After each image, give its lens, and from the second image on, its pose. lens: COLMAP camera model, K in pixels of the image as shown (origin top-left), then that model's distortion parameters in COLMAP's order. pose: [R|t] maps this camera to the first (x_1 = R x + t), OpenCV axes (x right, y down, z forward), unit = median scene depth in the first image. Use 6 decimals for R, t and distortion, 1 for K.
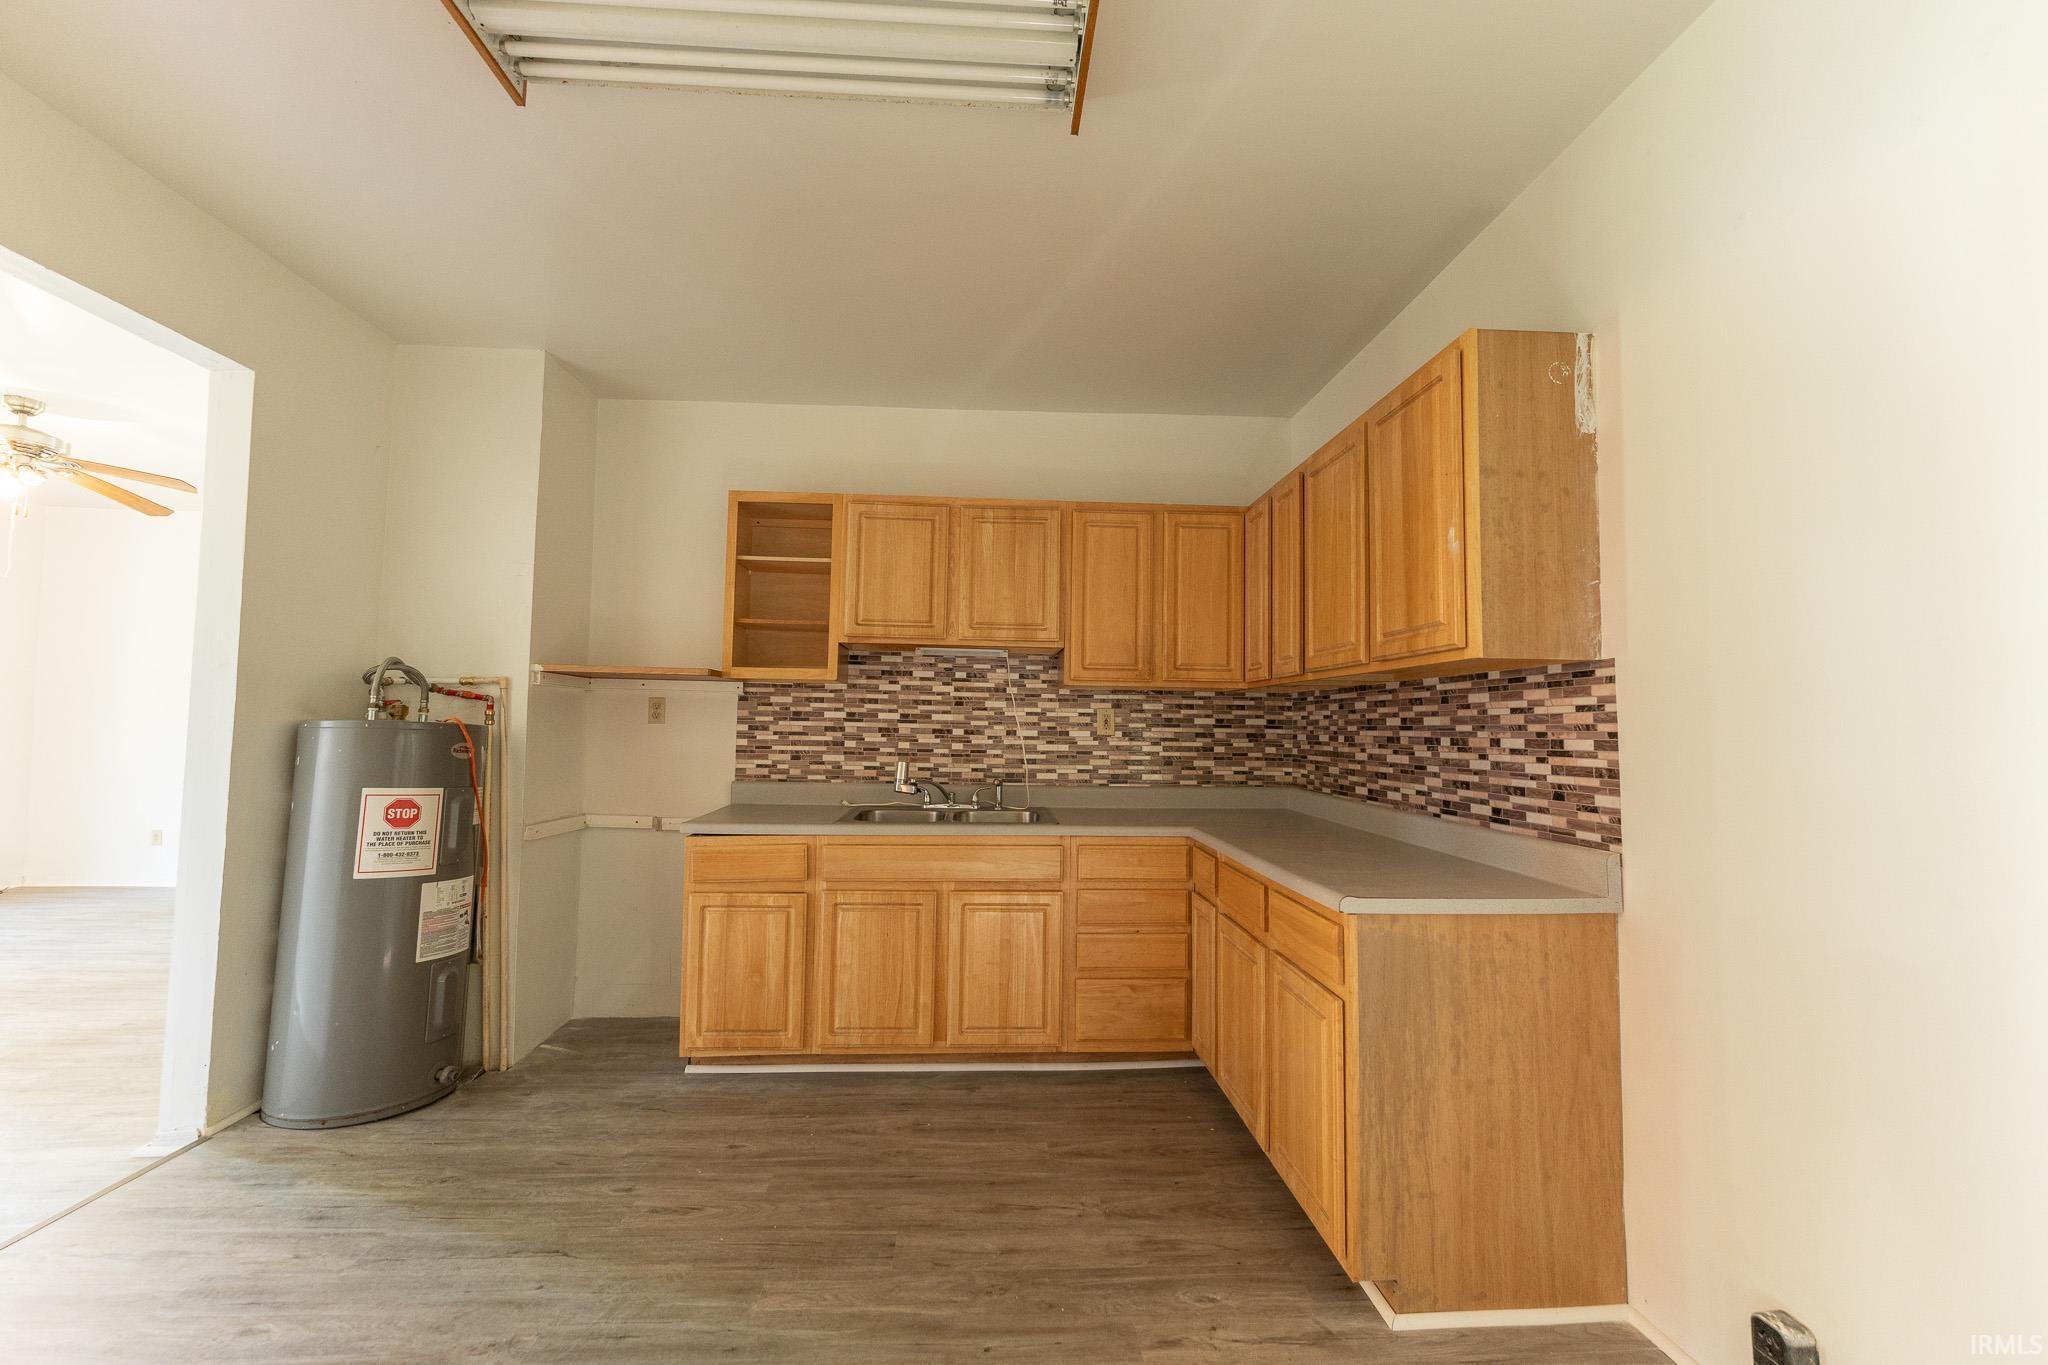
lens RADIAL K [[815.0, 0, 1020.0], [0, 815.0, 680.1], [0, 0, 1]] dist [-0.001997, 0.000916]
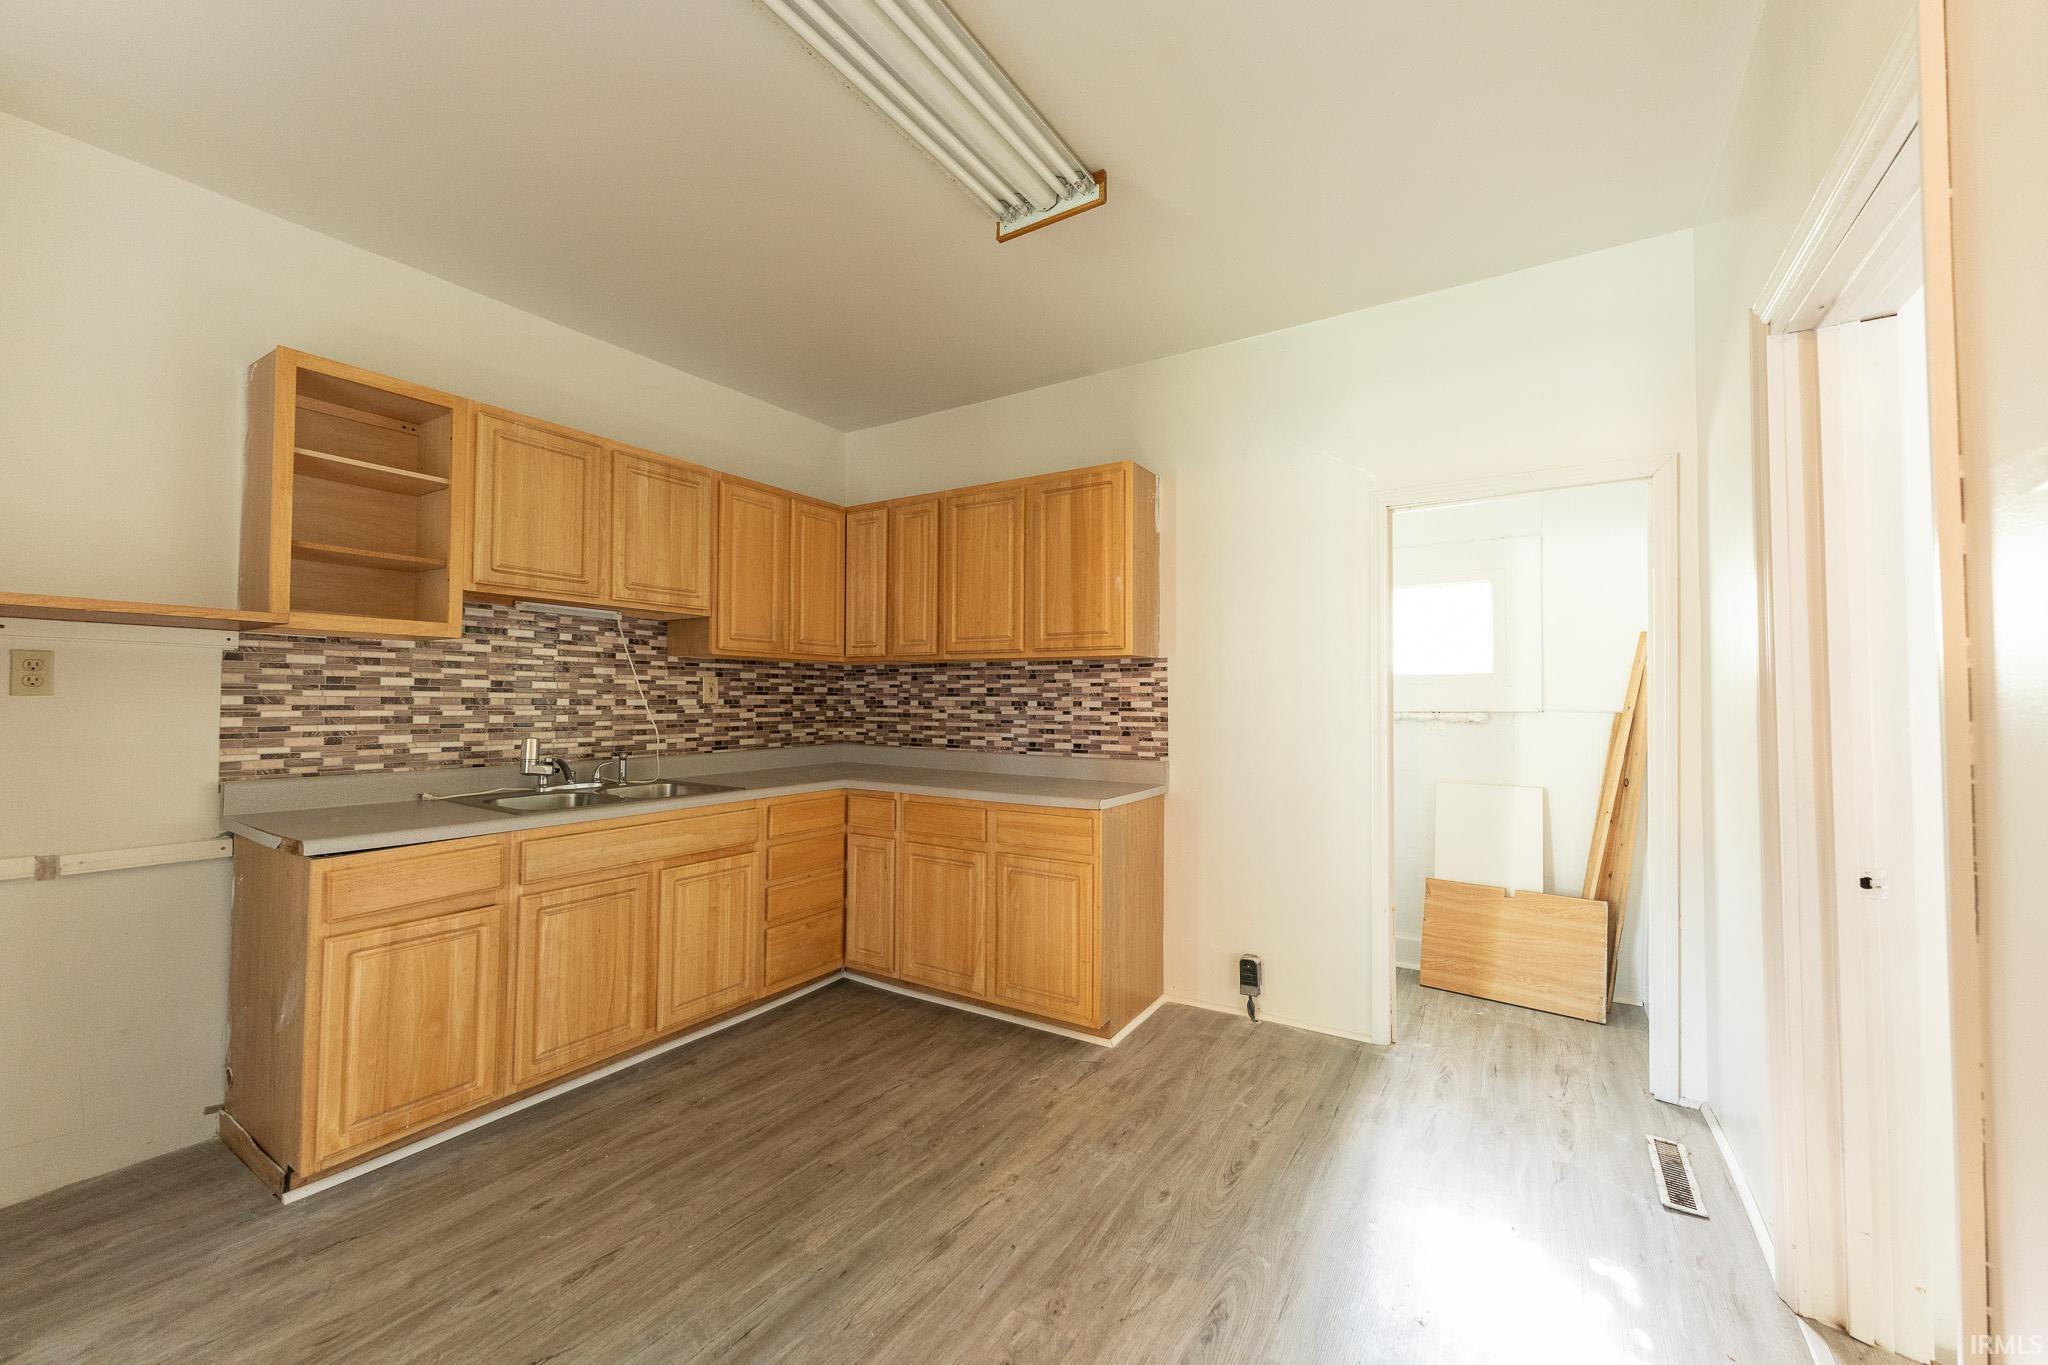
lens RADIAL K [[815.0, 0, 1021.3], [0, 815.0, 679.5], [0, 0, 1]] dist [-0.001997, 0.000916]
pose [[0.576618, 0.007743, 0.816977, -0.616850], [-0.044675, 0.998758, 0.022066, -0.001980], [-0.815791, -0.049222, 0.576248, 0.121712]]
